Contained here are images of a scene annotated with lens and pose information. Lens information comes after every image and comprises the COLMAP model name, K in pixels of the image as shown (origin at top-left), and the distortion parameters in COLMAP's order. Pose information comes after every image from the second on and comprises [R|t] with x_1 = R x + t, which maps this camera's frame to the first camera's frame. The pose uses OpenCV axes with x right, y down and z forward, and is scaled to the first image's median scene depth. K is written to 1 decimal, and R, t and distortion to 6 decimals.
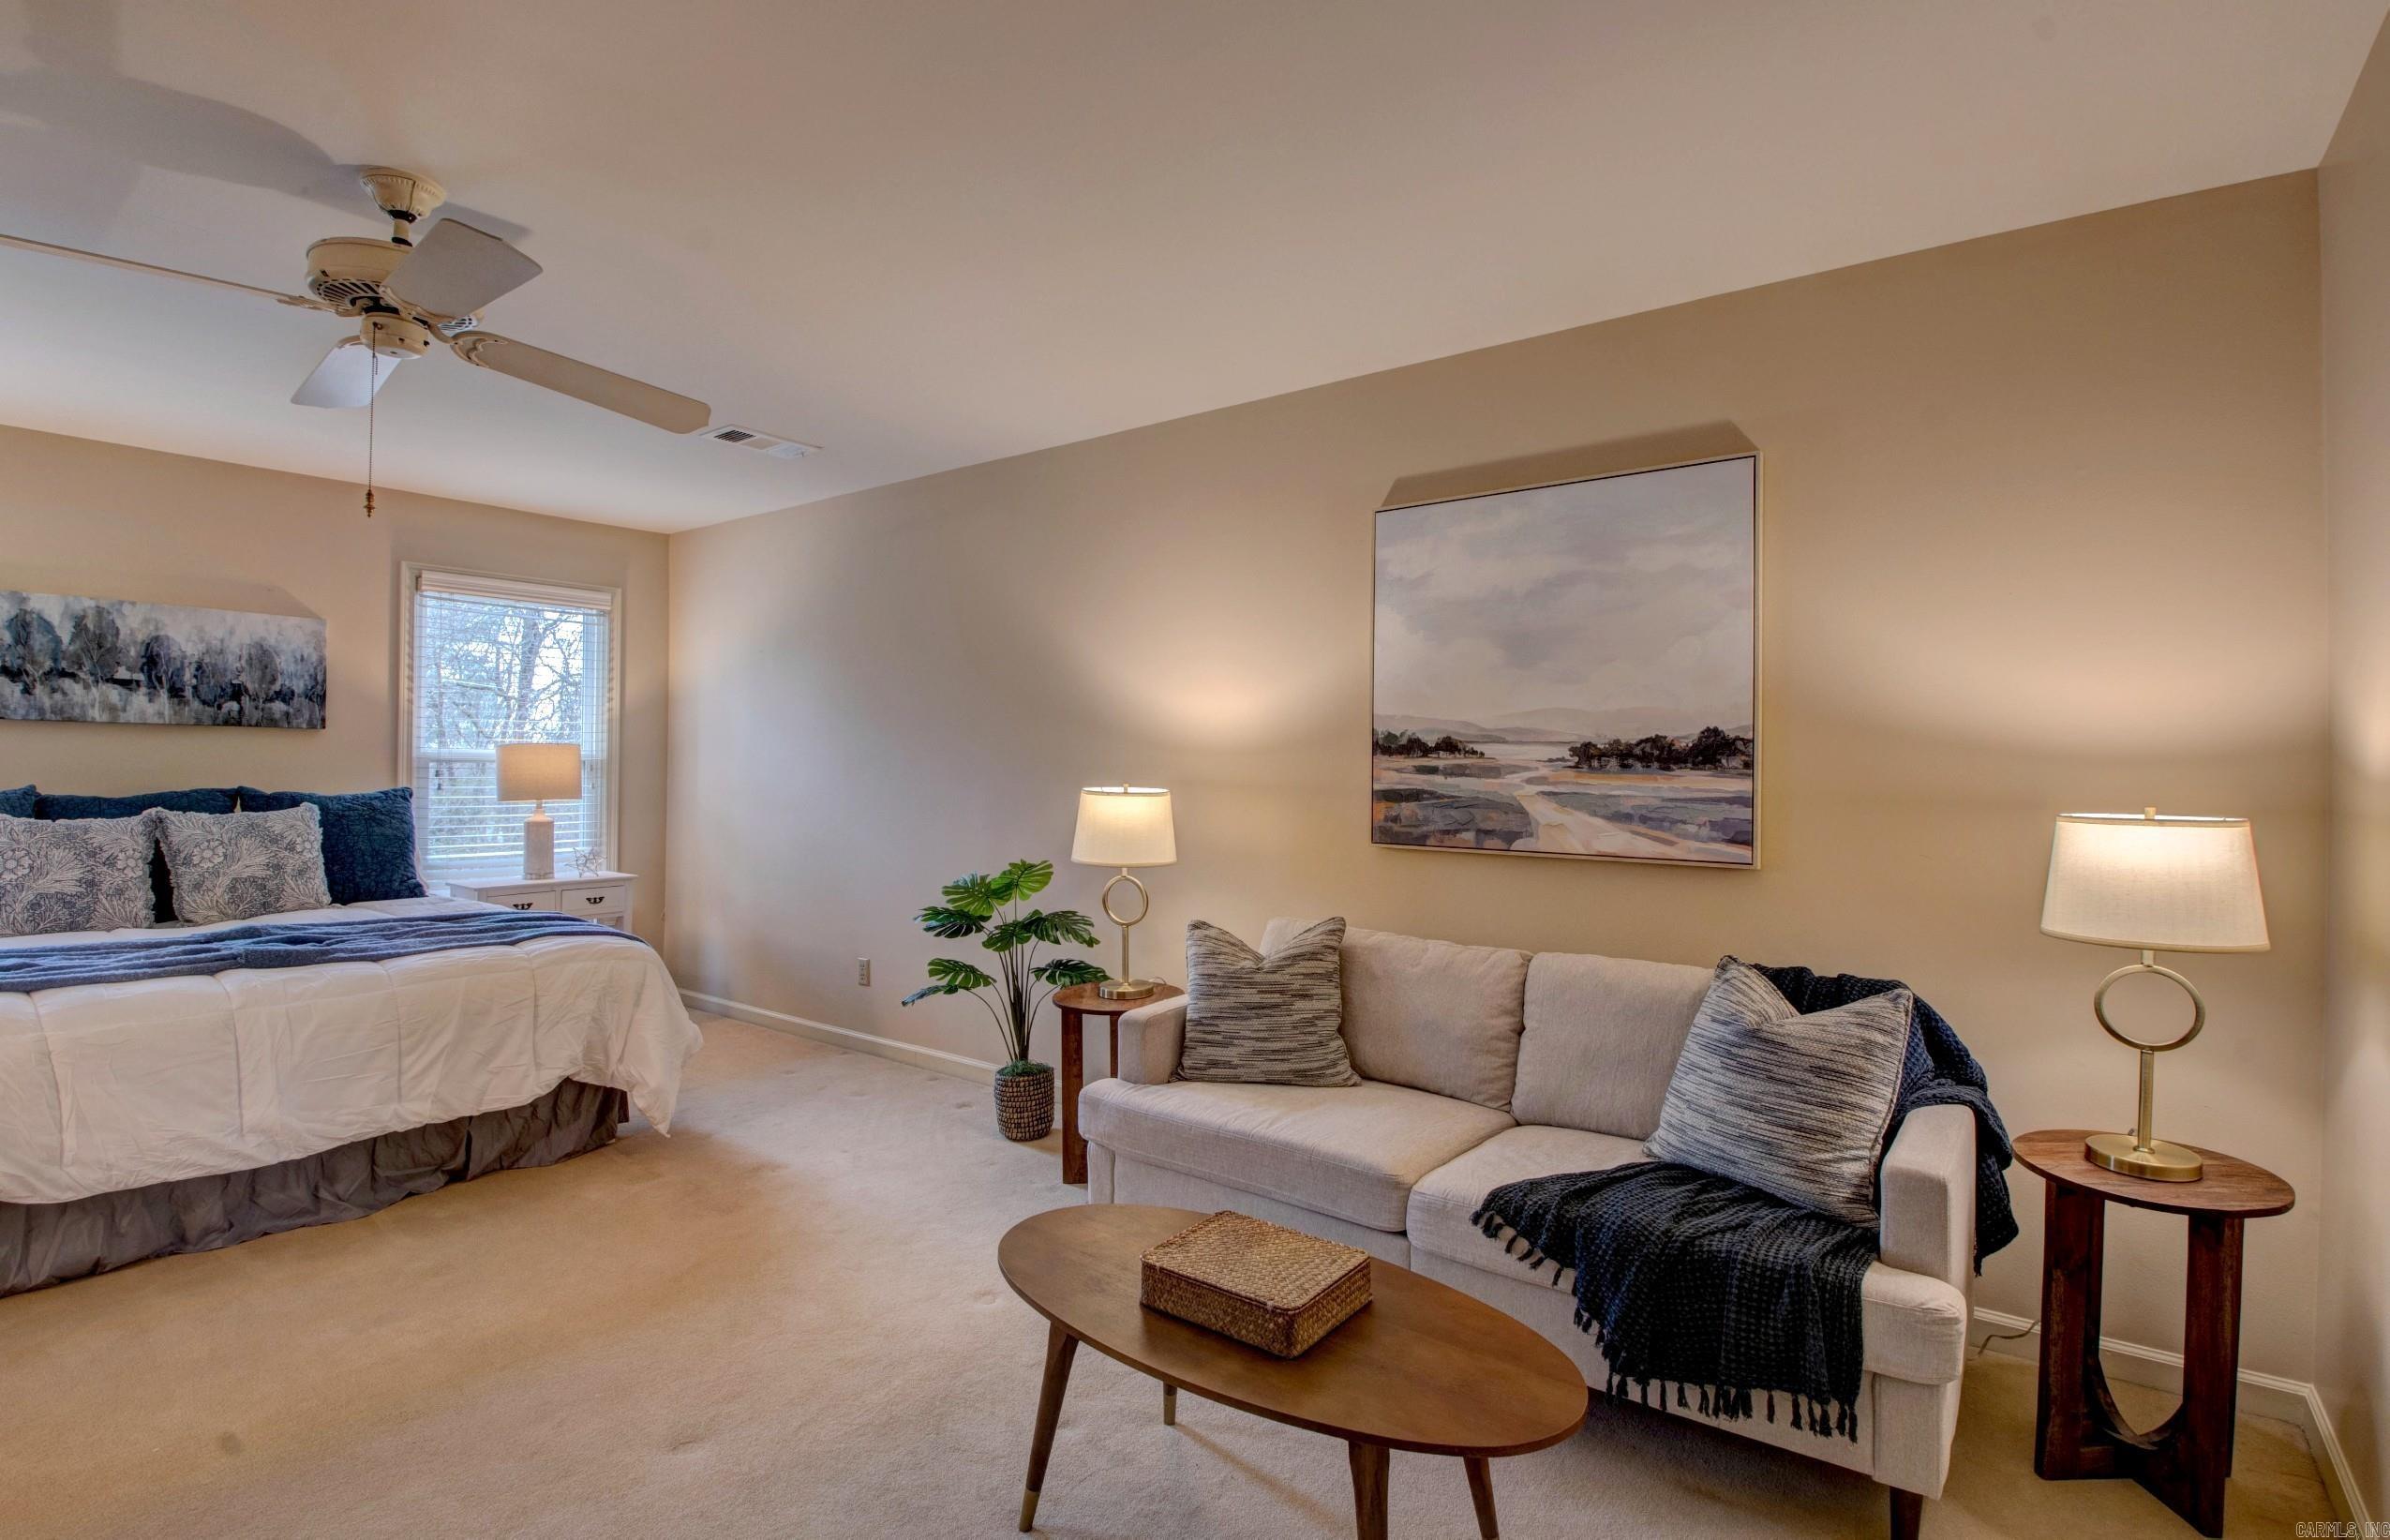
lens RADIAL K [[1113.2, 0, 1168.8], [0, 1113.2, 756.2], [0, 0, 1]] dist [-0.015760, -0.009872]
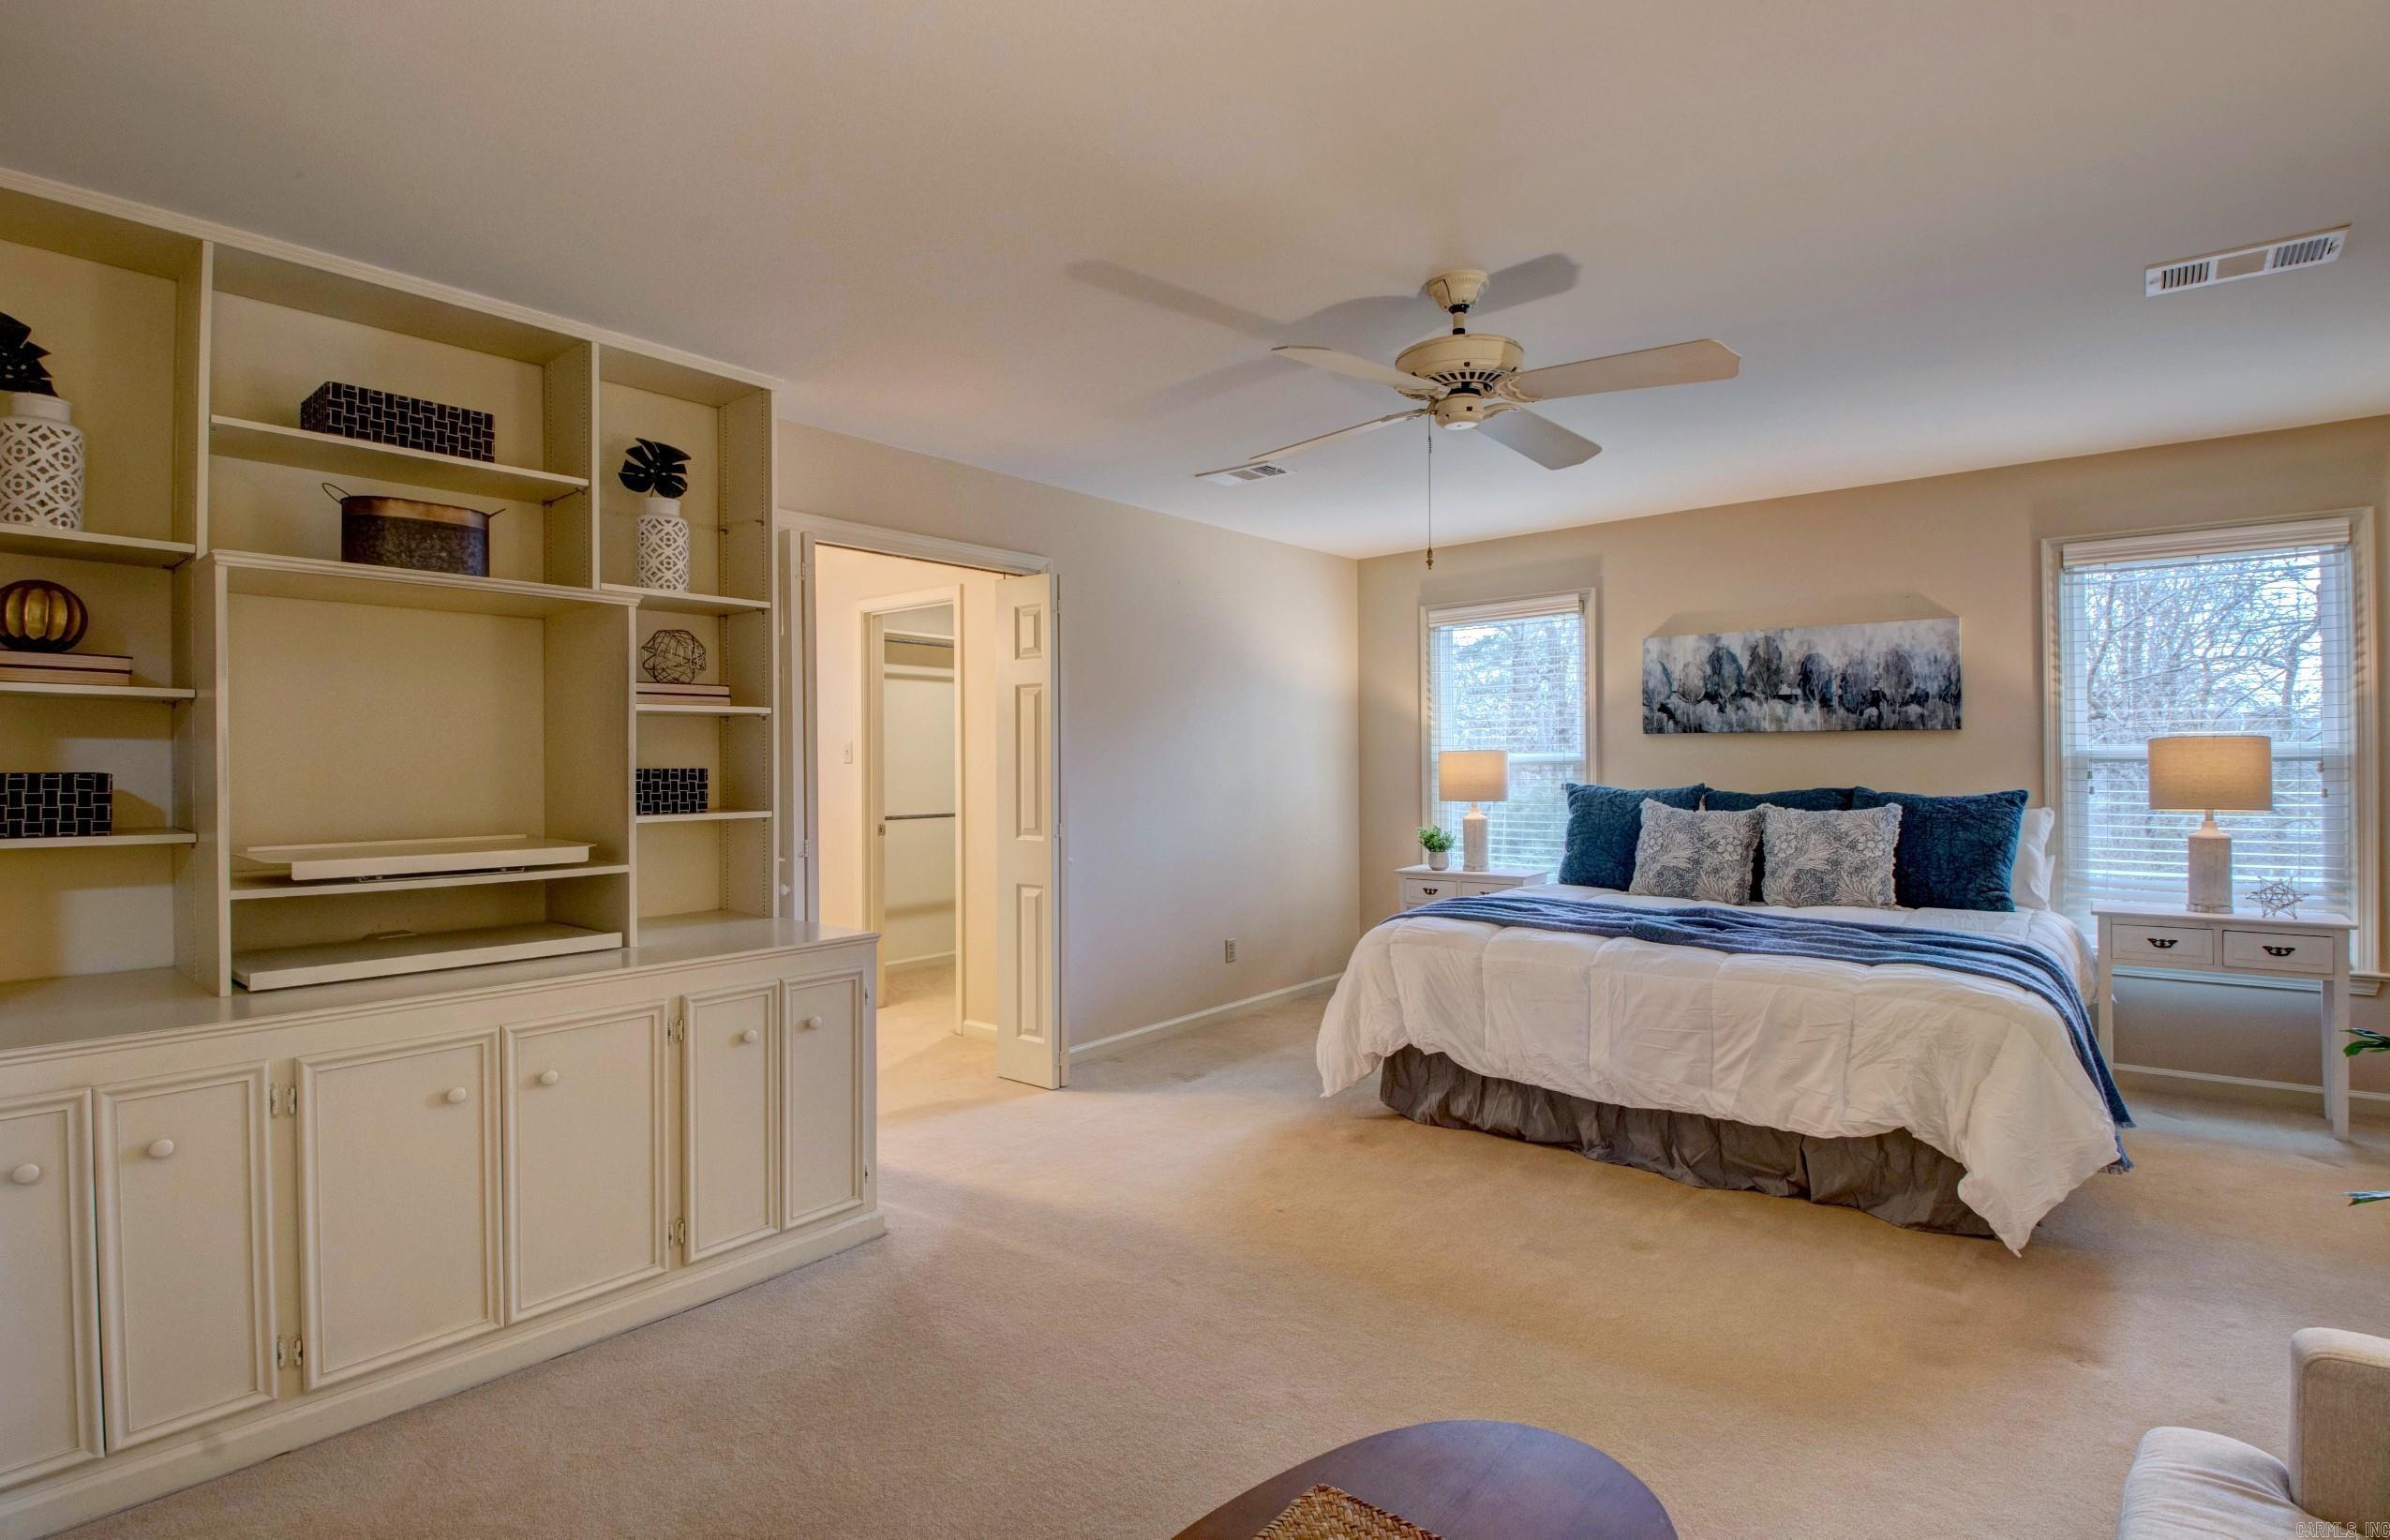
lens RADIAL K [[1118.8, 0, 1190.8], [0, 1118.8, 752.8], [0, 0, 1]] dist [0.020439, -0.026975]
pose [[-0.020278, -0.016800, -0.999653, 0.284718], [0.013629, 0.999761, -0.017078, 0.004720], [0.999701, -0.013971, -0.020045, 0.392634]]
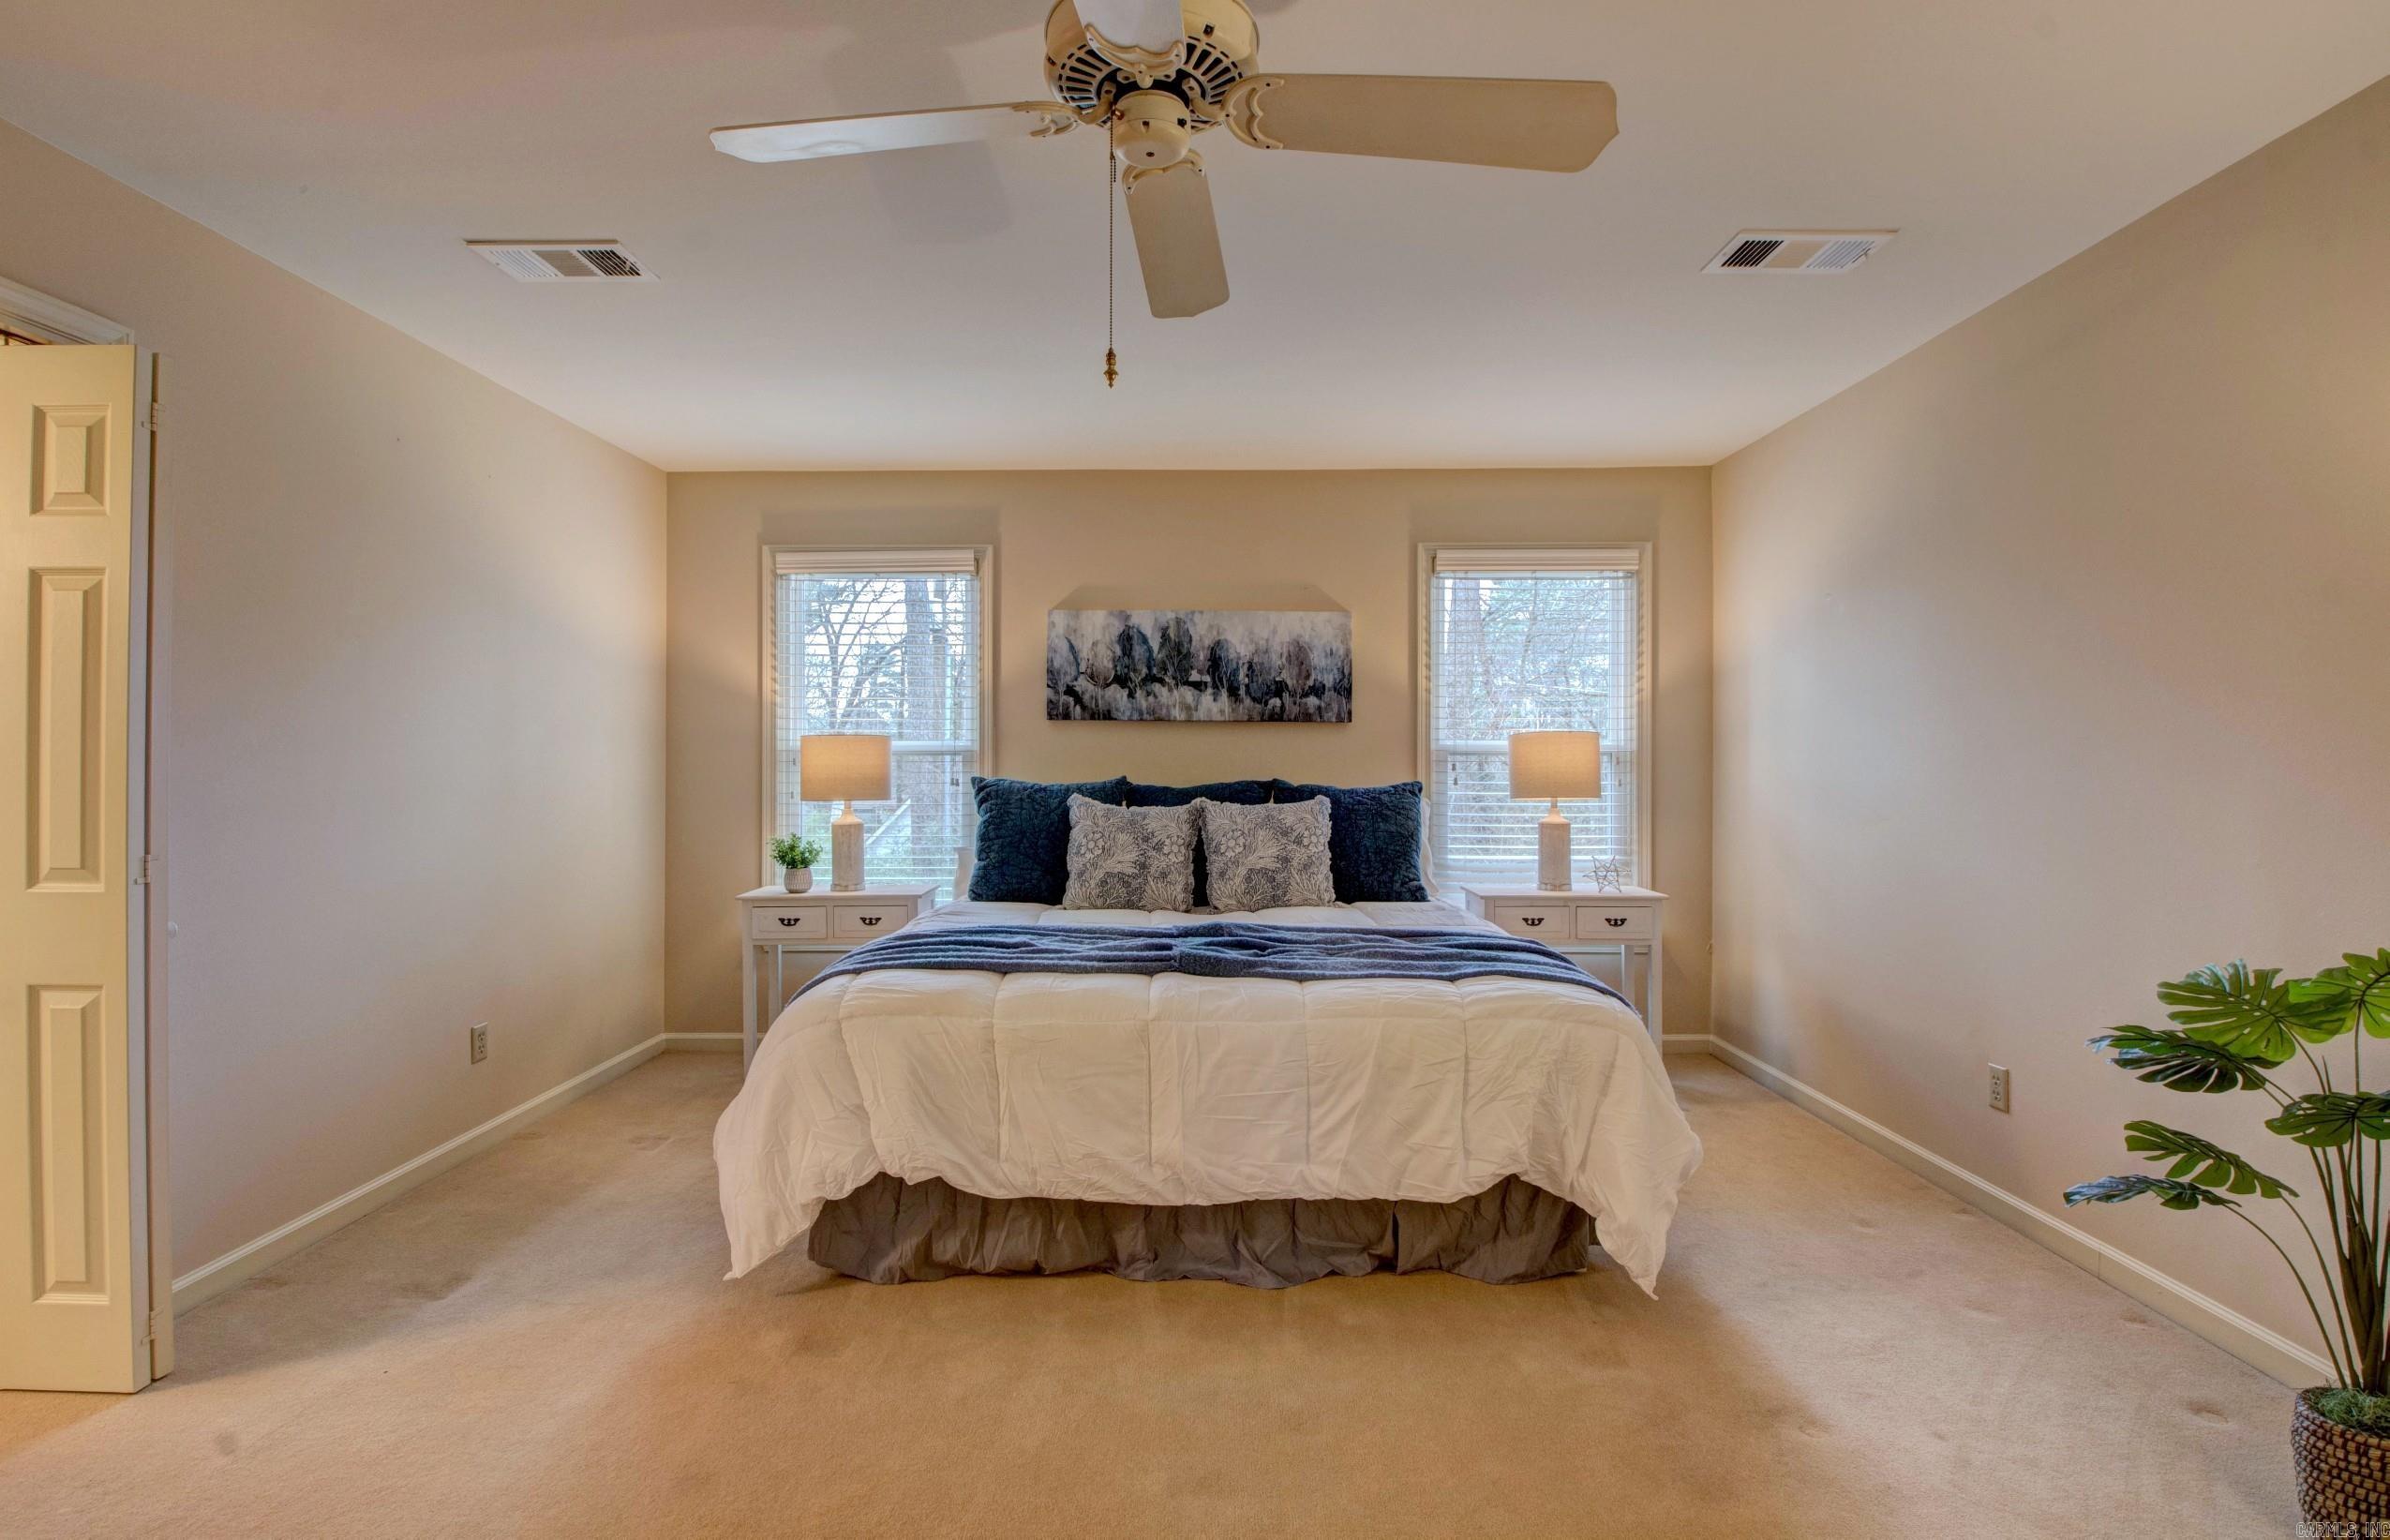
lens RADIAL K [[1118.8, 0, 1190.8], [0, 1118.8, 752.8], [0, 0, 1]] dist [0.020439, -0.026975]
pose [[0.611156, -0.012986, -0.791403, -0.066914], [0.008924, 0.999915, -0.009516, 0.013300], [0.791460, -0.001247, 0.611220, 0.313180]]
